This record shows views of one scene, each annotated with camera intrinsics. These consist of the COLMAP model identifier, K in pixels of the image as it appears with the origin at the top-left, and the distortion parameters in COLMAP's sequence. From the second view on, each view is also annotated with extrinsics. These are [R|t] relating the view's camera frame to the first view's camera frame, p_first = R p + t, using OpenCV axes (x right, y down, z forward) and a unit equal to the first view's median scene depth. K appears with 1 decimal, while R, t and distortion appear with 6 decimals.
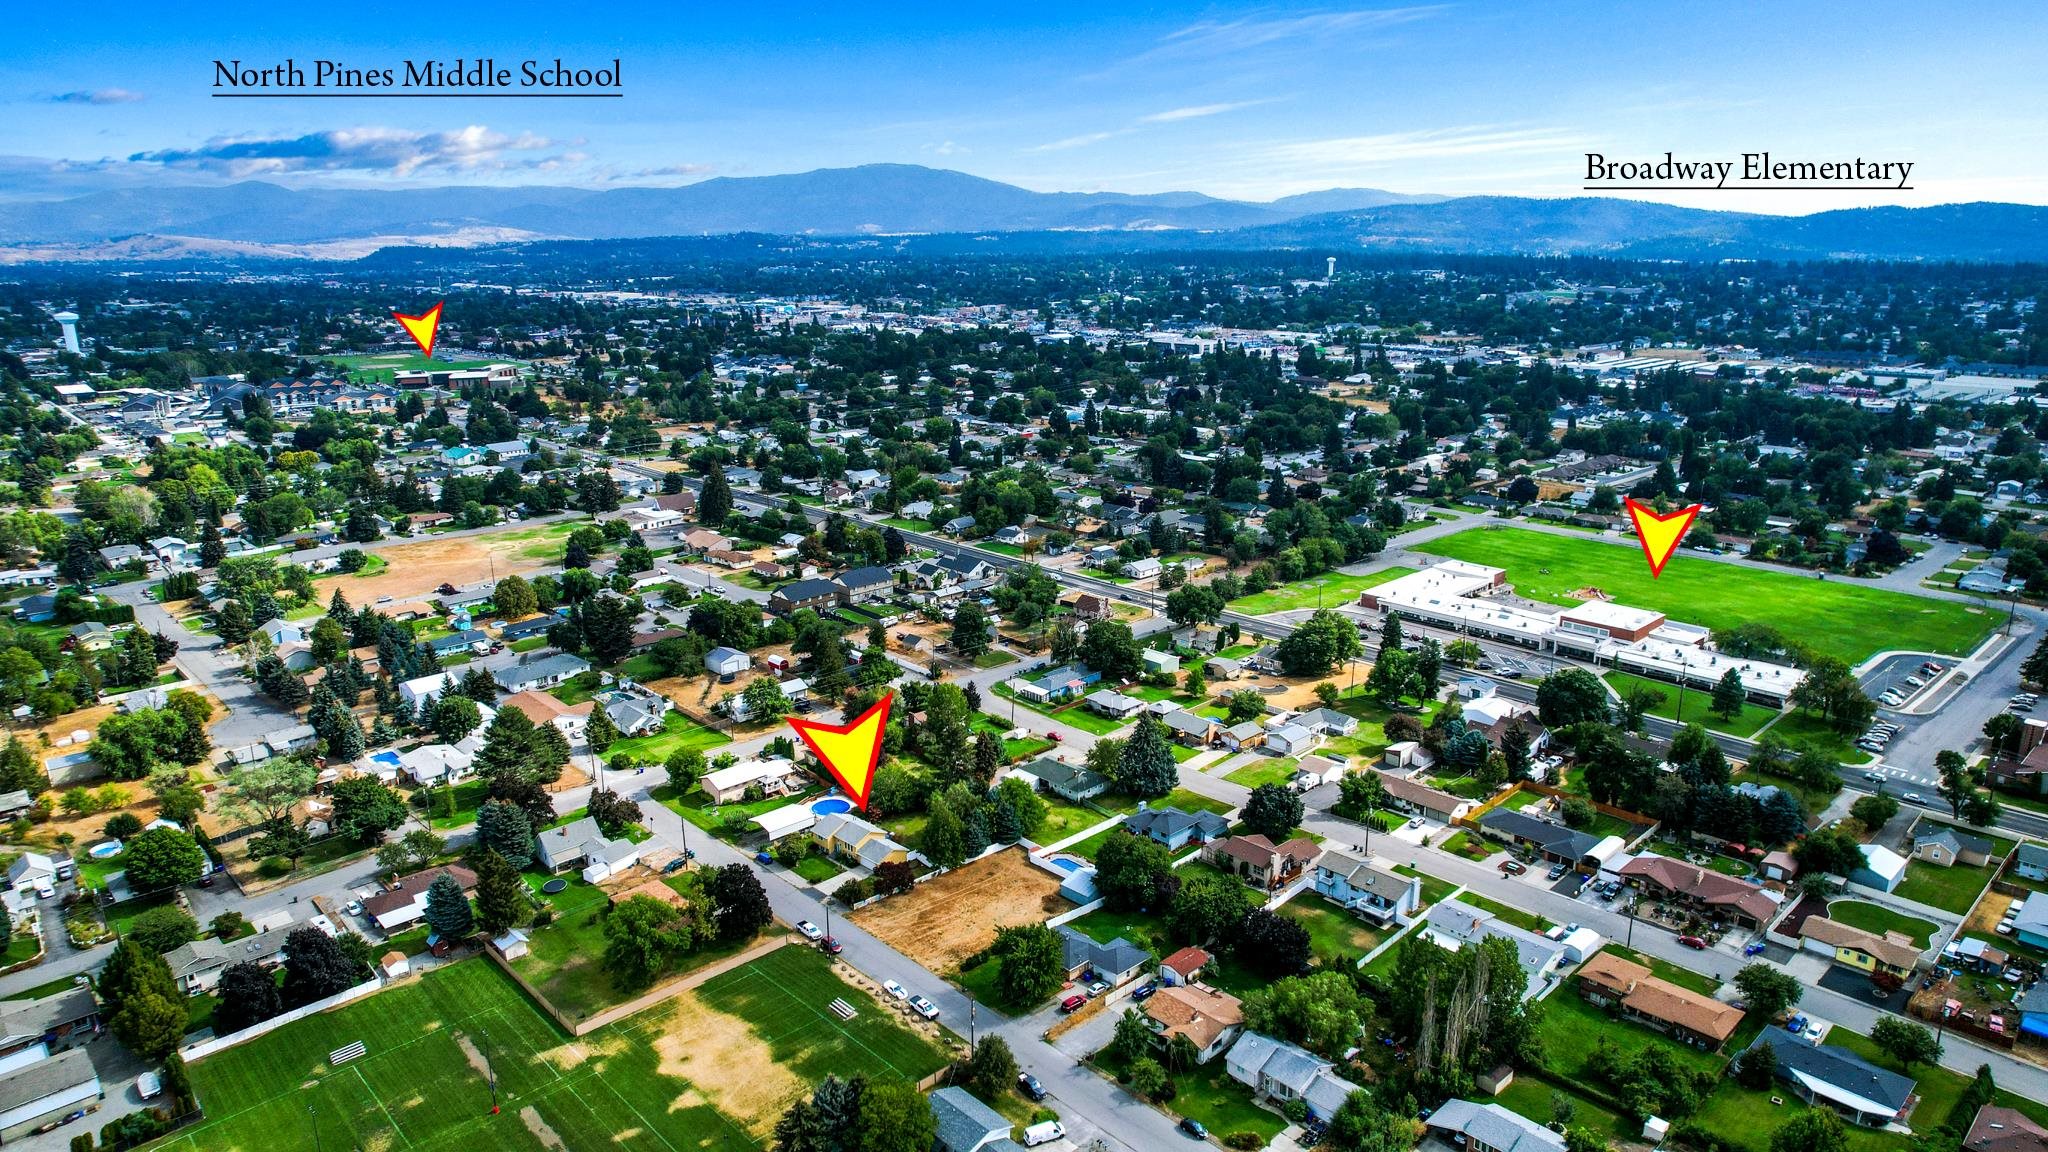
lens RADIAL K [[1321.6, 0, 1032.0], [0, 1321.6, 577.8], [0, 0, 1]] dist [-0.067594, 0.070557]
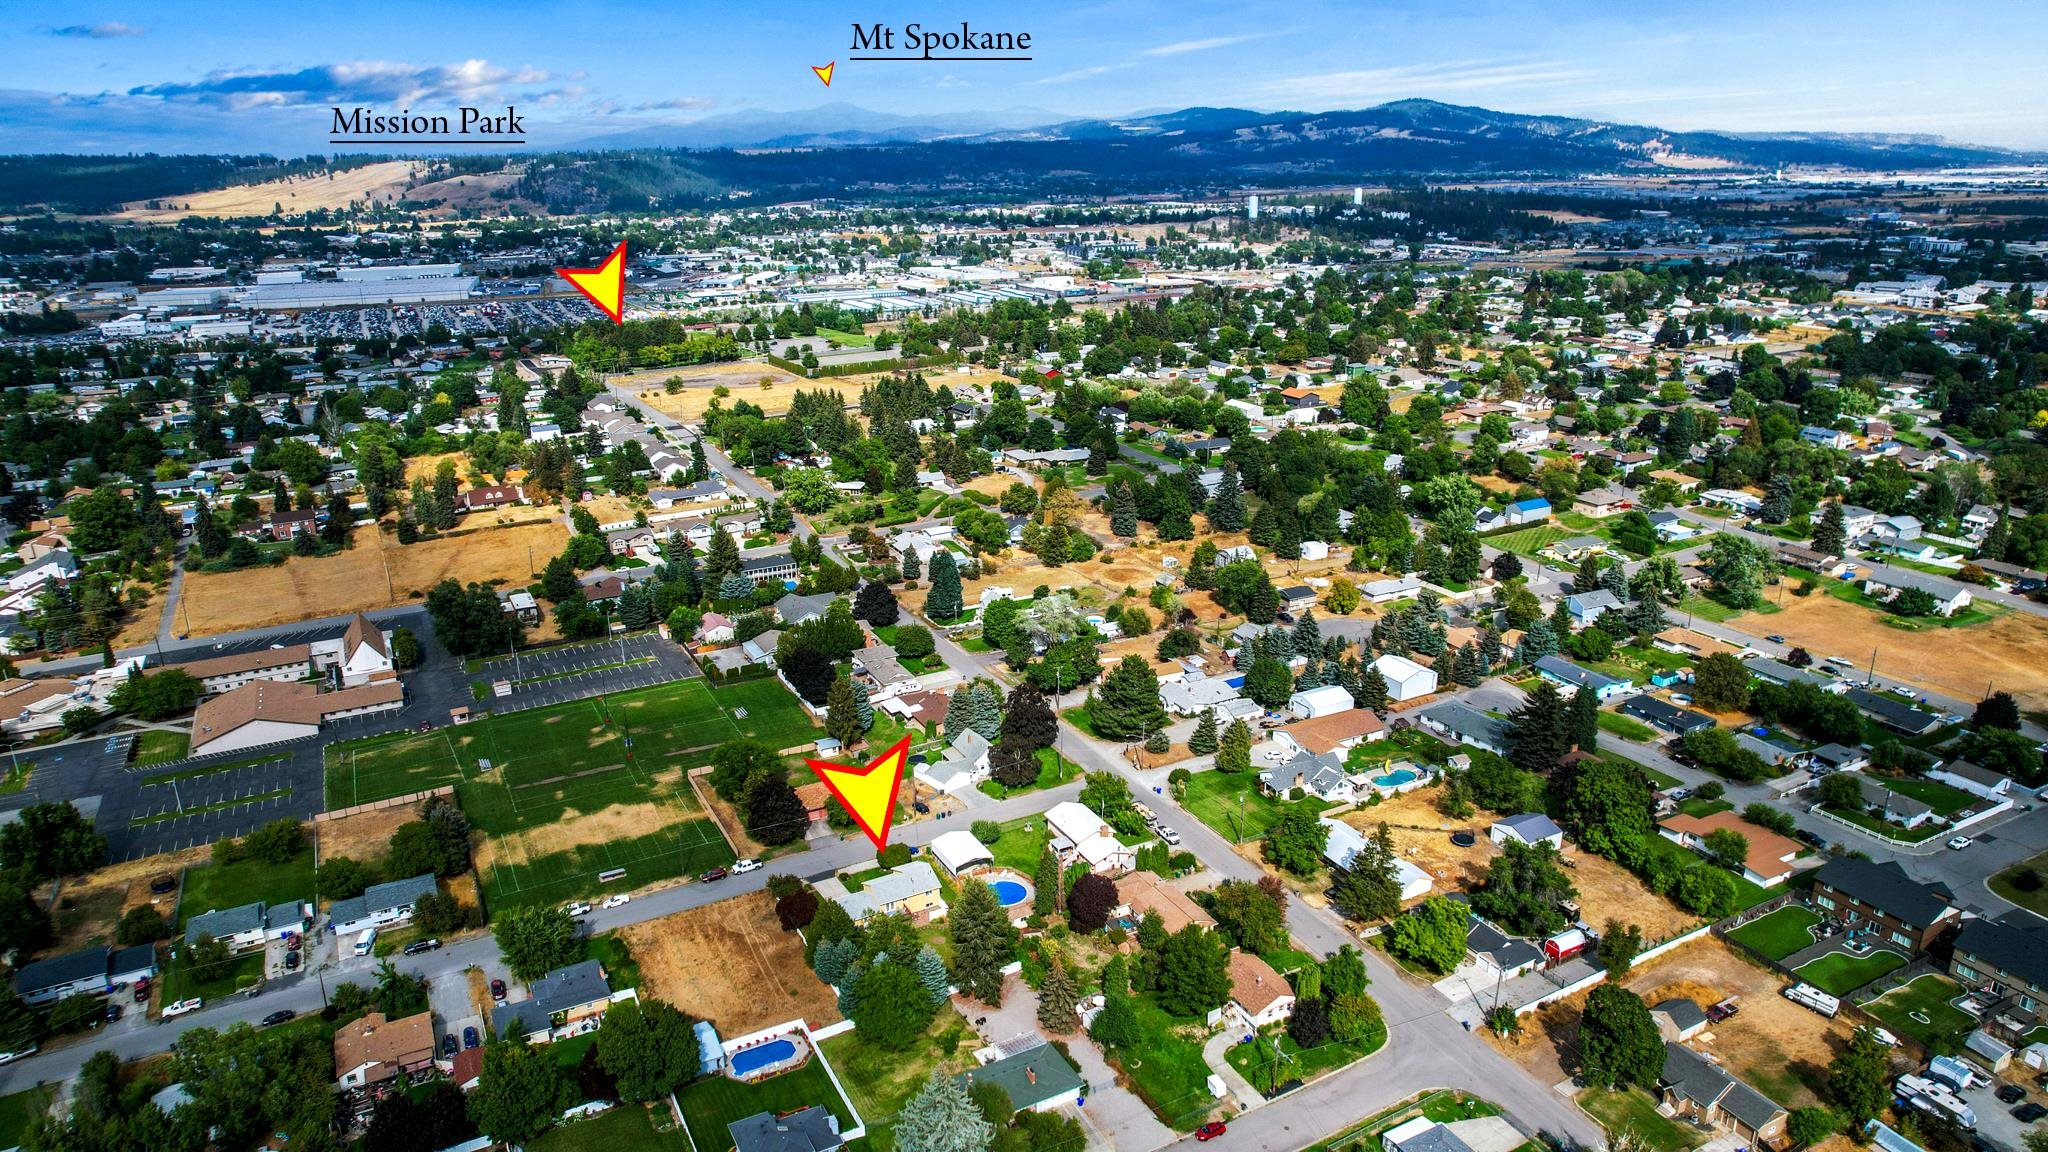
lens RADIAL K [[1342.7, 0, 1019.4], [0, 1342.7, 622.3], [0, 0, 1]] dist [-0.030456, 0.000944]
pose [[-0.285624, 0.336110, -0.897468, 0.595835], [-0.236795, 0.882691, 0.405938, -0.350522], [0.928626, 0.328462, -0.172529, 1.168544]]
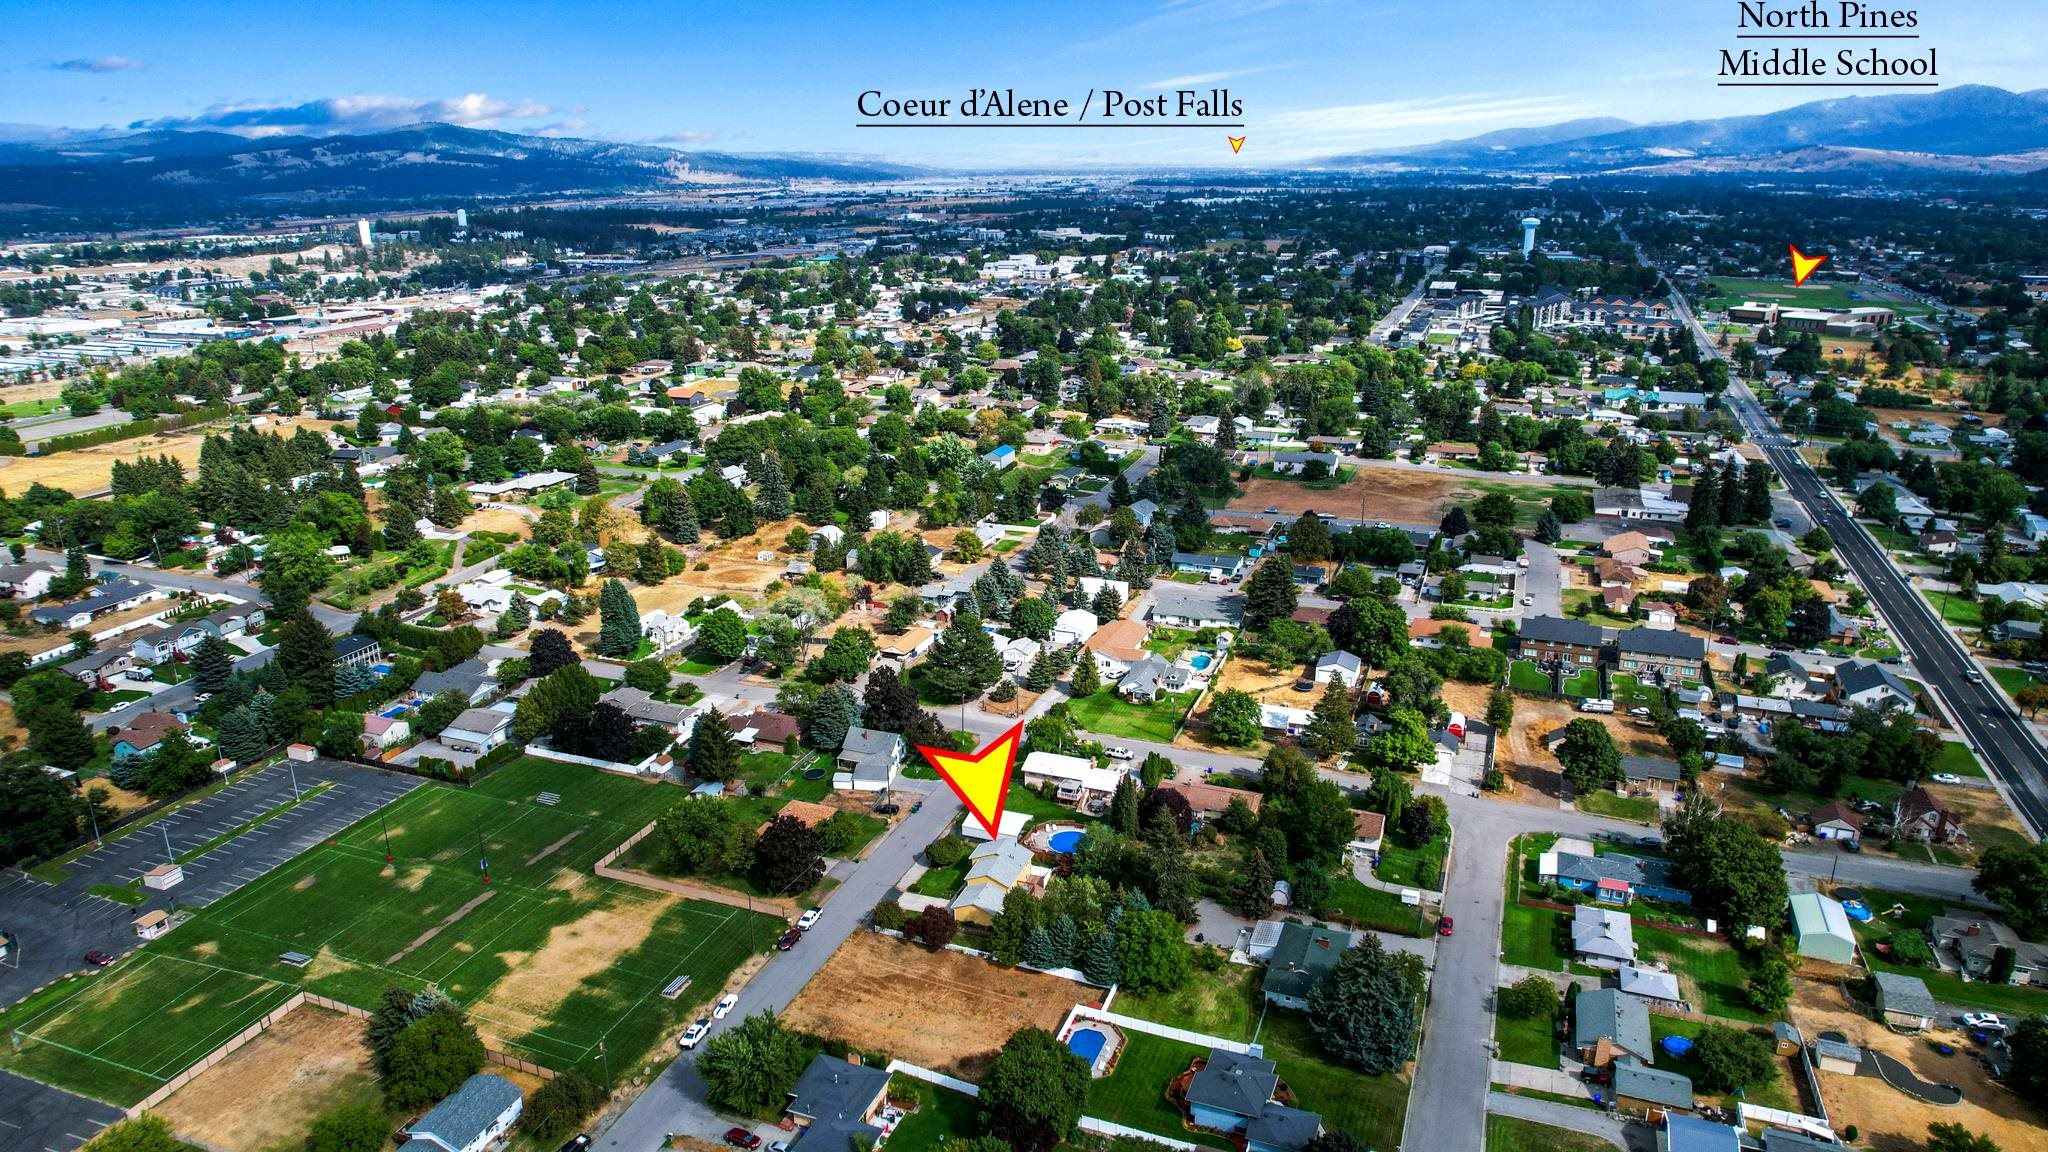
lens RADIAL K [[1321.6, 0, 1032.0], [0, 1321.6, 577.8], [0, 0, 1]] dist [-0.067594, 0.070557]
pose [[0.412257, 0.283969, -0.865682, 0.565772], [-0.227931, 0.952115, 0.203776, -0.169135], [0.882095, 0.113308, 0.457241, 0.602026]]
